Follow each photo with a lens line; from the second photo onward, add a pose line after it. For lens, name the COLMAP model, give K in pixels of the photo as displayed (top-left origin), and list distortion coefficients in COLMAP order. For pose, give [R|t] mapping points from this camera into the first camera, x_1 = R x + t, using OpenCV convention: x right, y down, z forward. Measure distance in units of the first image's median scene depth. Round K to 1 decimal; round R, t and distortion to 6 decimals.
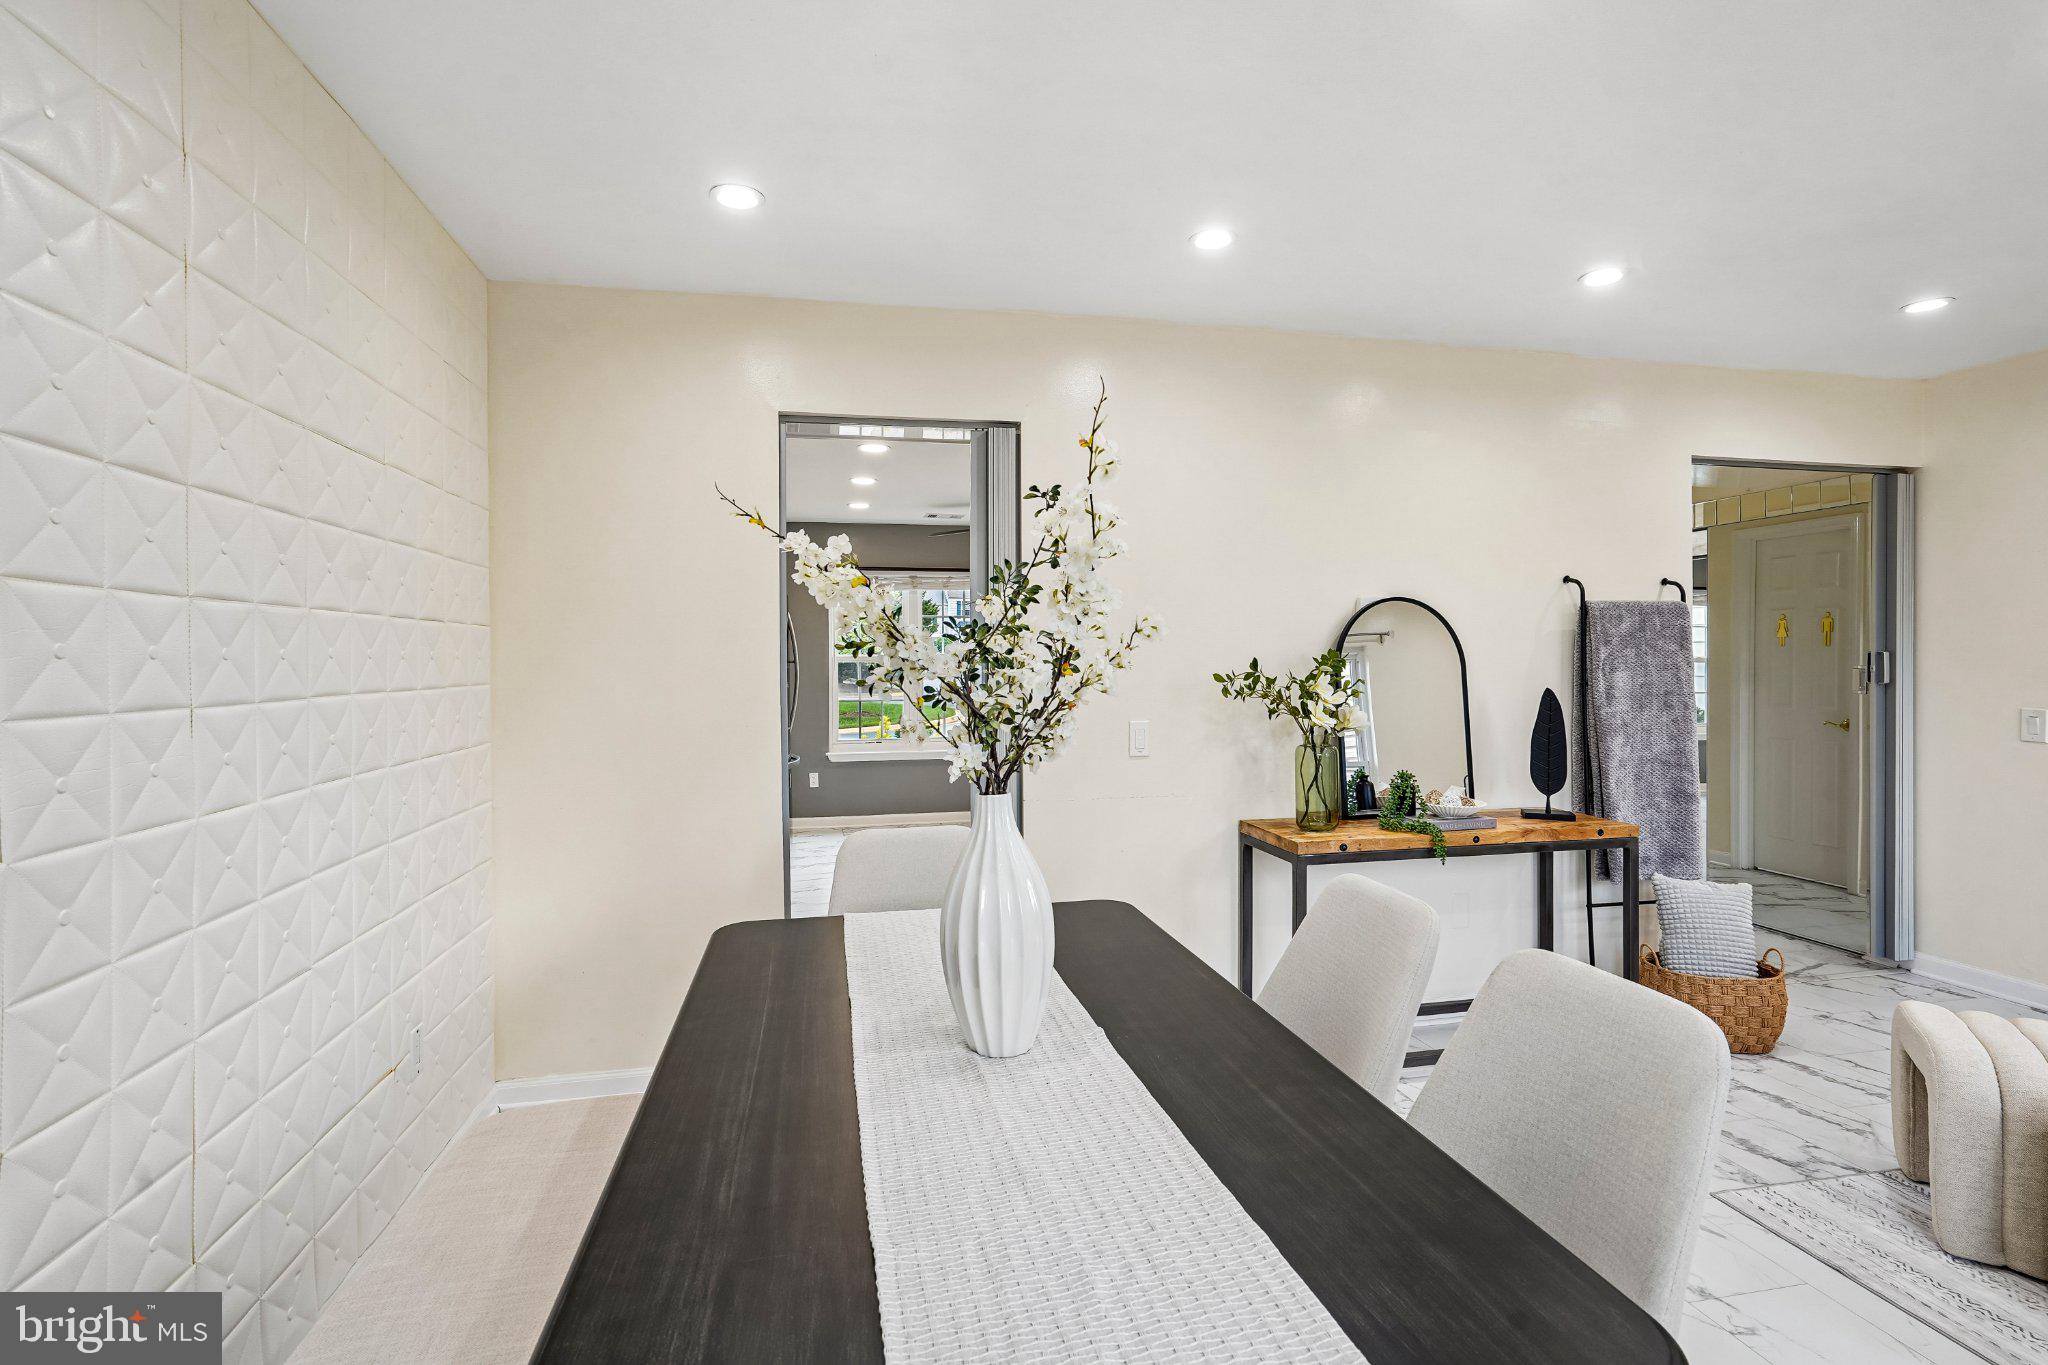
lens RADIAL K [[953.4, 0, 1027.8], [0, 953.4, 674.9], [0, 0, 1]] dist [-0.029376, 0.017371]
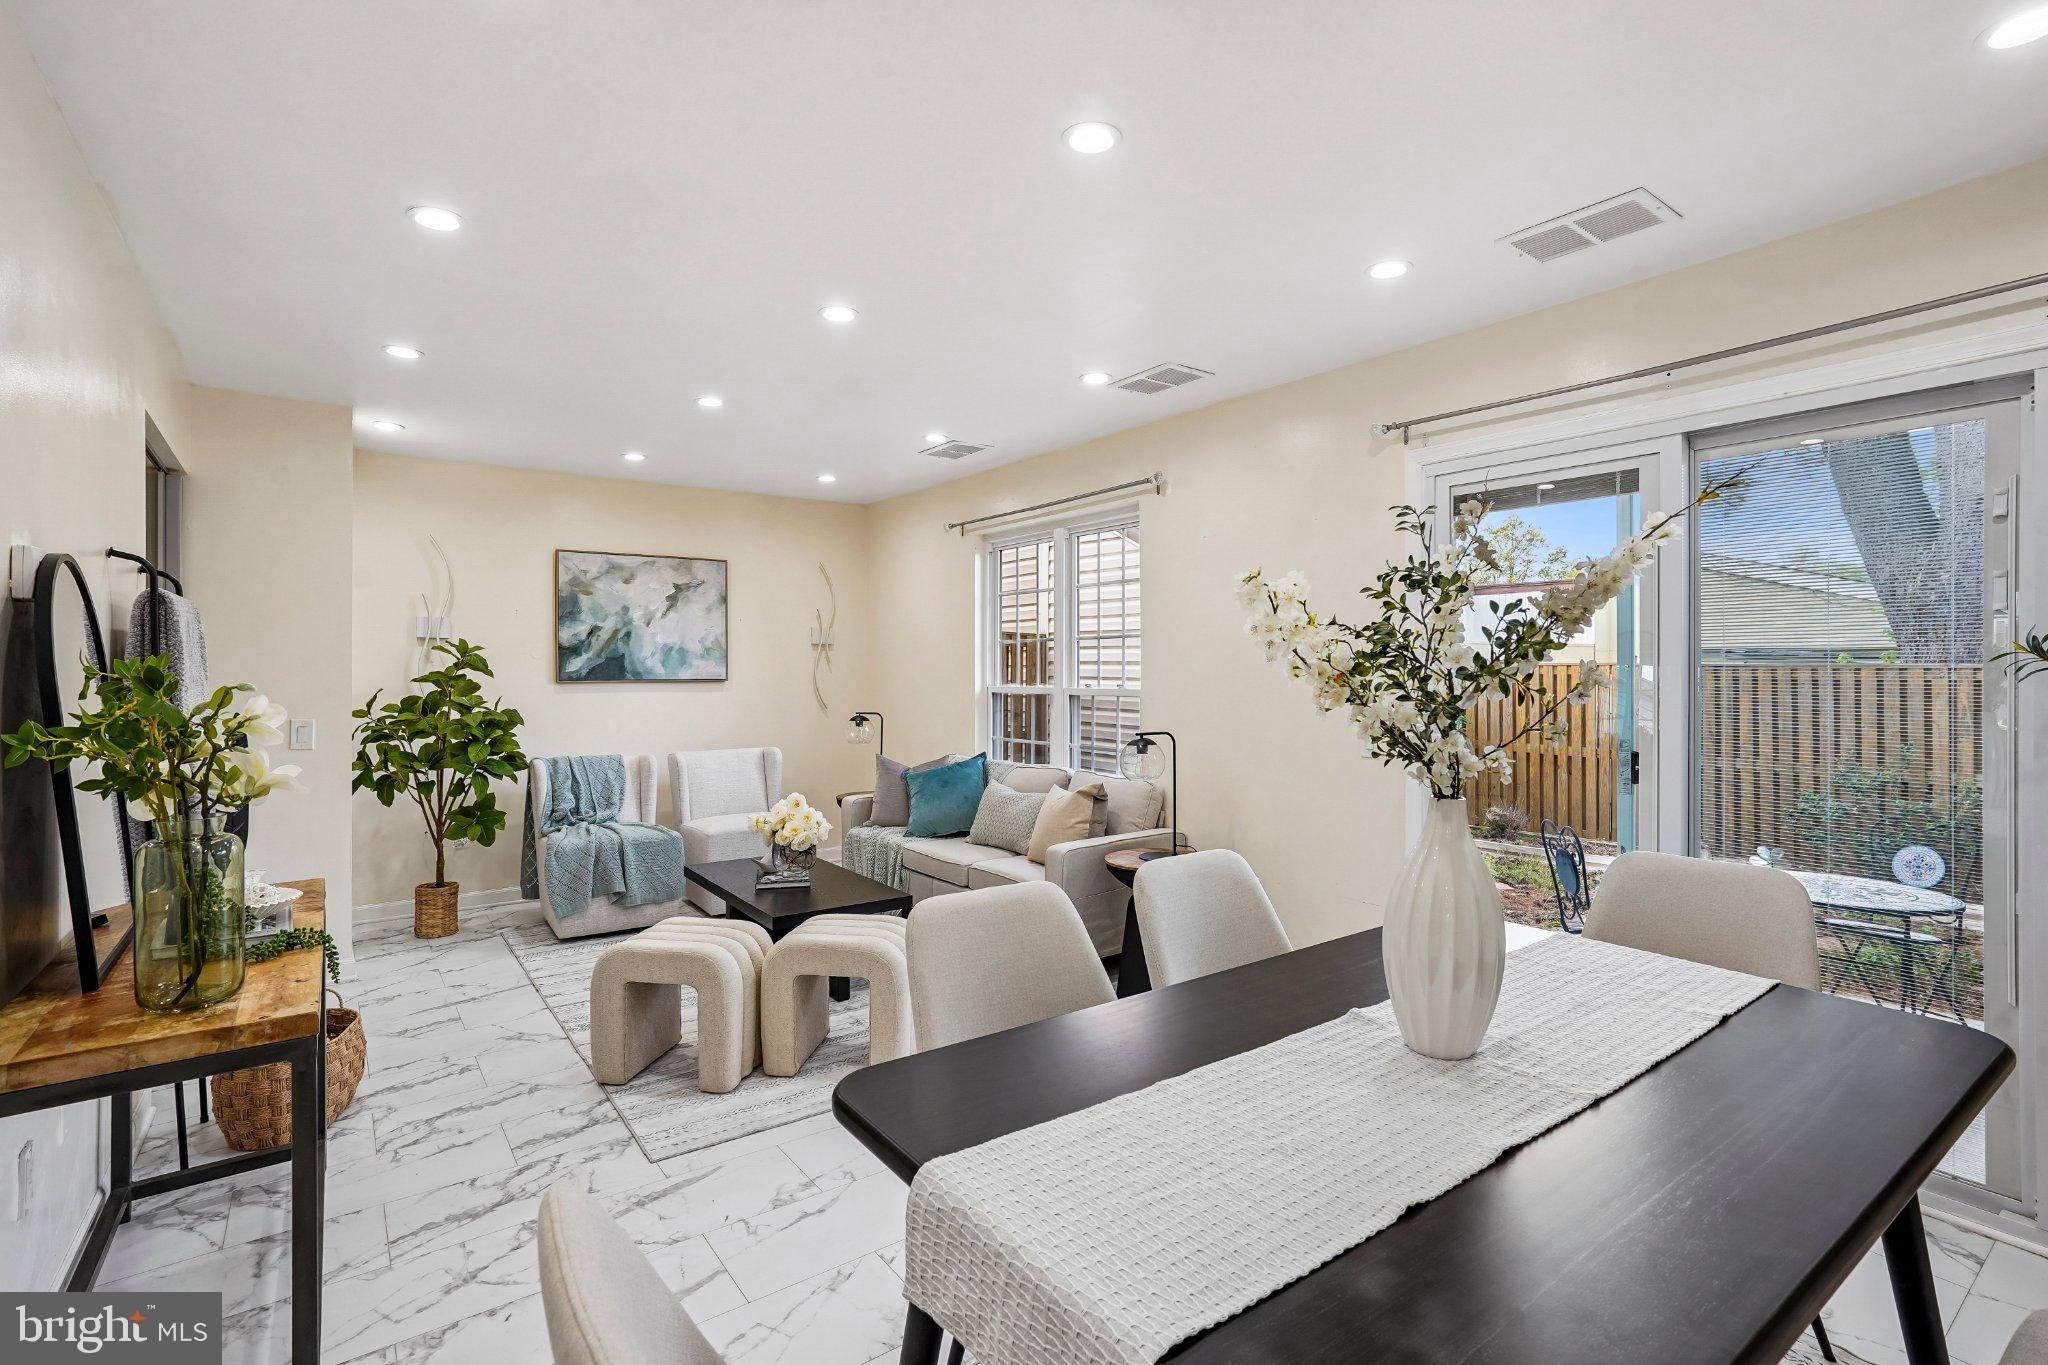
lens RADIAL K [[953.4, 0, 1018.6], [0, 953.4, 674.9], [0, 0, 1]] dist [-0.029376, 0.017371]
pose [[-0.418429, 0.002669, 0.908246, -0.304311], [0.016832, 0.999847, 0.004816, -0.006394], [-0.908094, 0.017303, -0.418409, 0.729377]]
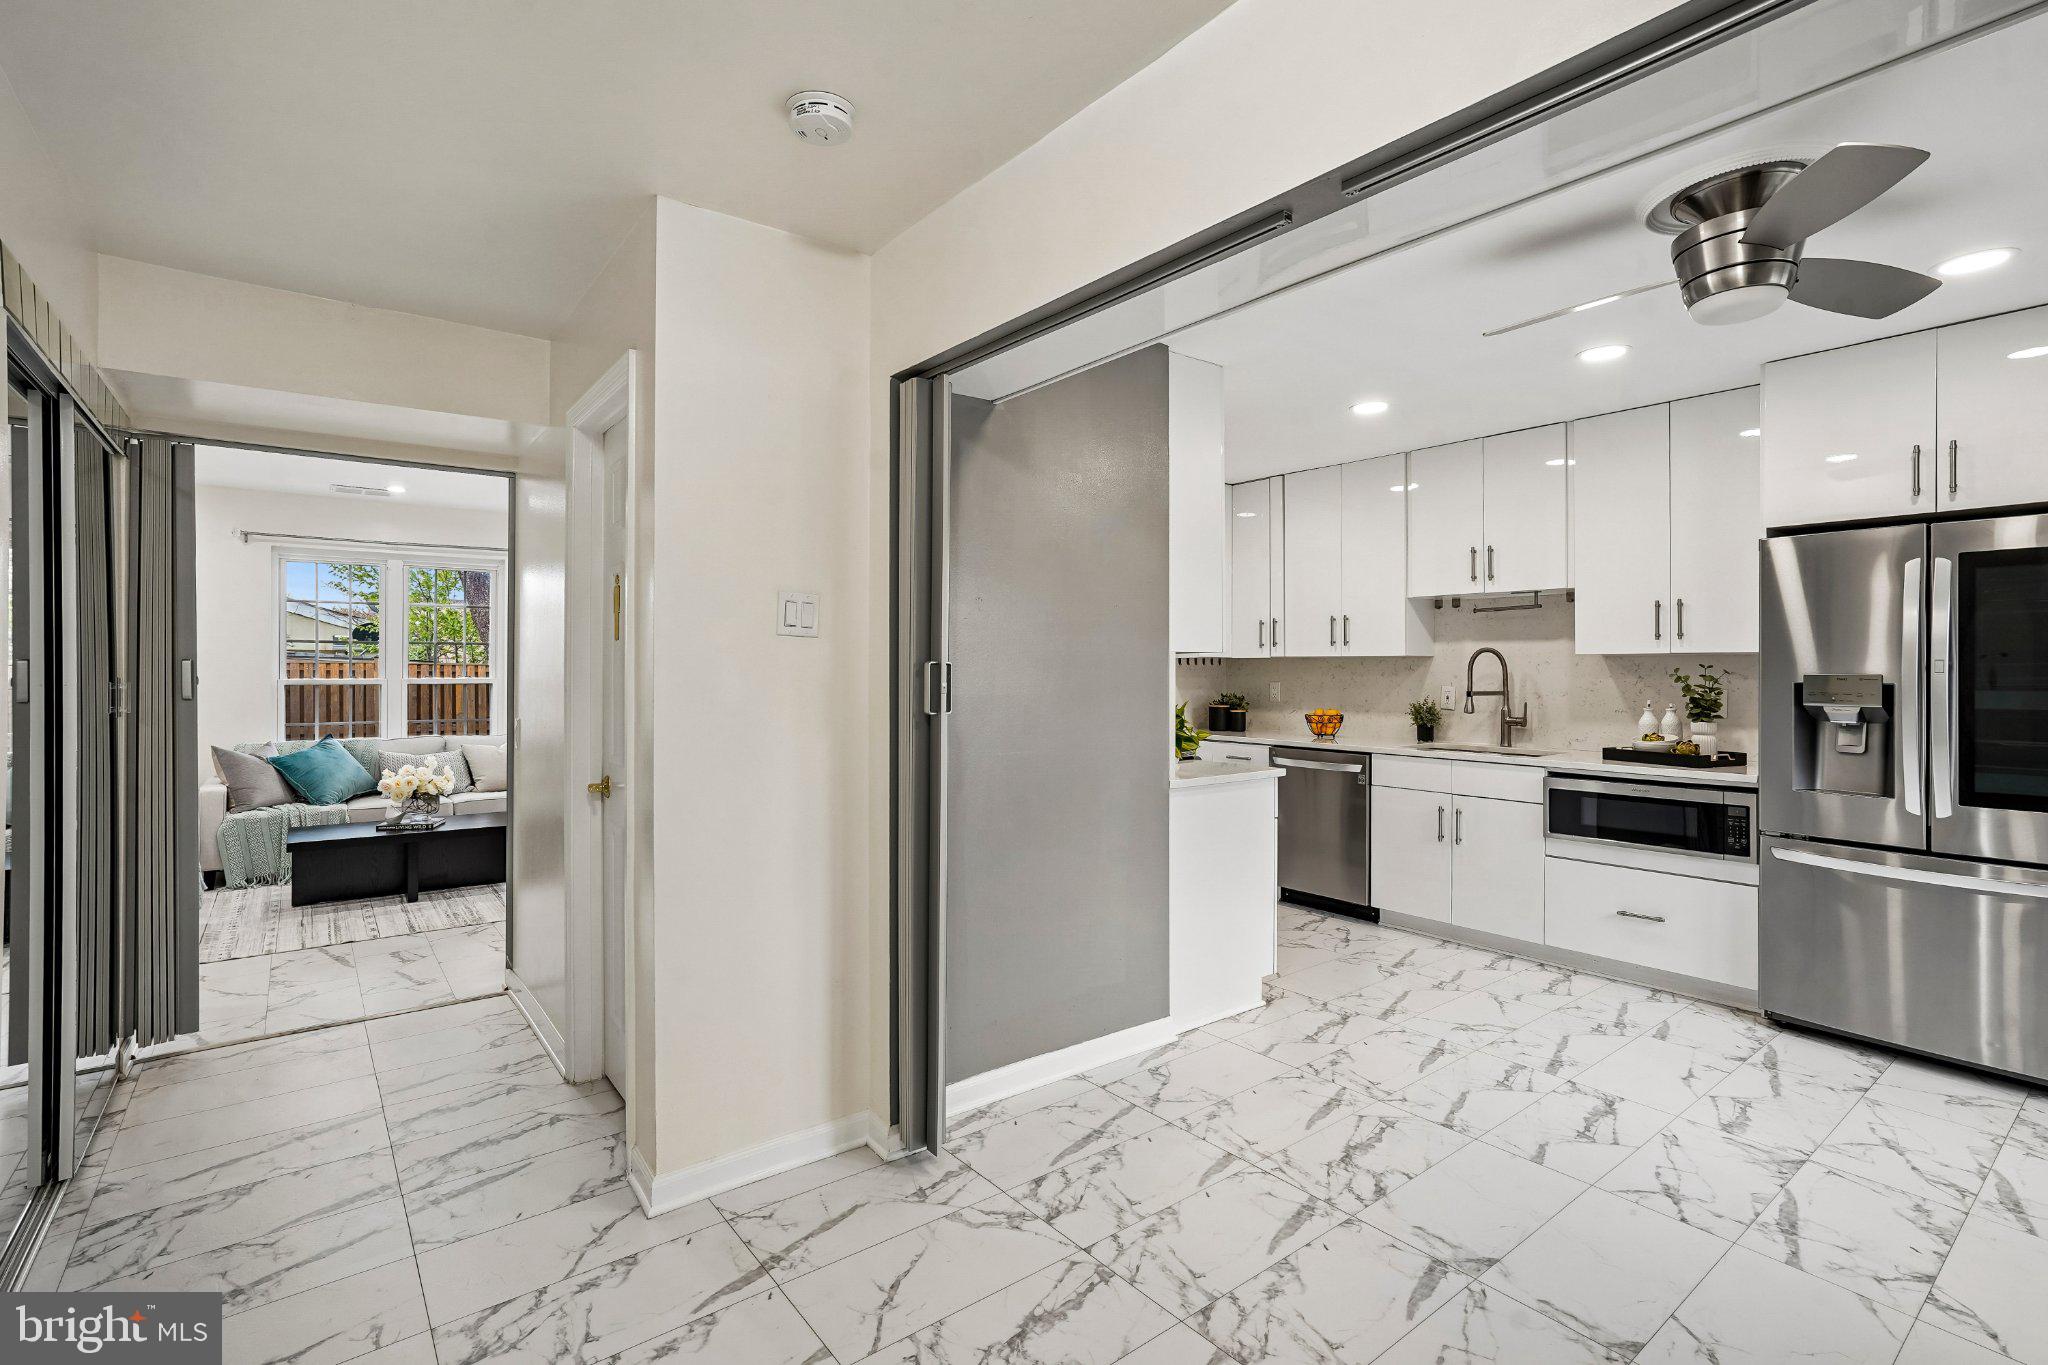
lens RADIAL K [[953.4, 0, 1029.4], [0, 953.4, 665.1], [0, 0, 1]] dist [-0.029376, 0.017371]
pose [[-0.900398, 0.004280, -0.435046, 0.699887], [-0.001291, 0.999921, 0.012509, -0.033742], [0.435065, 0.011825, -0.900321, 2.403080]]
